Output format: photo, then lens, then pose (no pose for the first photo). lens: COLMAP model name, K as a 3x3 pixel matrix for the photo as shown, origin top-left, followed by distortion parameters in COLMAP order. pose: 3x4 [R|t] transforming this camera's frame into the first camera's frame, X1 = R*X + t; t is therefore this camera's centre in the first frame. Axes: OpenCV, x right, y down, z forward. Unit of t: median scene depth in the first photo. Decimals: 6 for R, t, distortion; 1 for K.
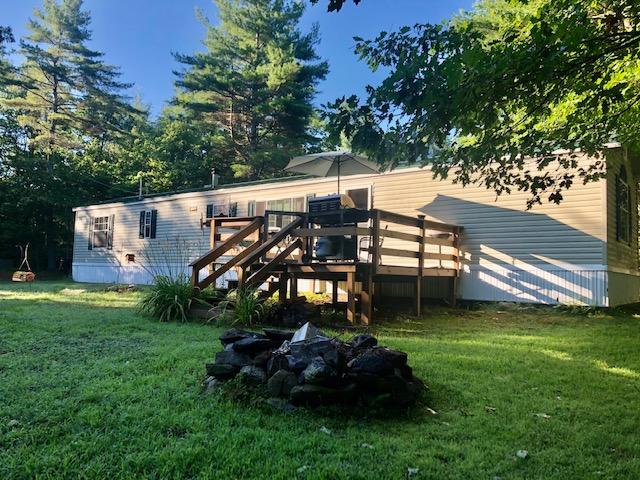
lens RADIAL K [[522.1, 0, 317.8], [0, 522.1, 241.5], [0, 0, 1]] dist [0.033867, -0.025709]
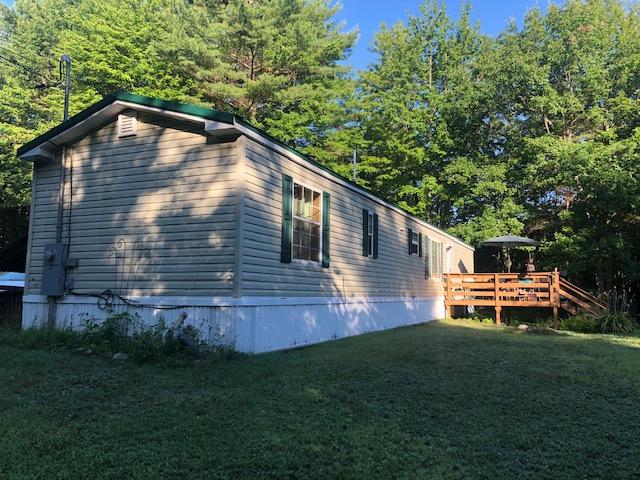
lens RADIAL K [[522.1, 0, 320.3], [0, 522.1, 239.4], [0, 0, 1]] dist [0.033867, -0.025709]
pose [[-0.241052, 0.073926, 0.967693, -0.864247], [-0.081470, 0.992034, -0.096080, 0.037540], [-0.967087, -0.101999, -0.233109, 1.136376]]
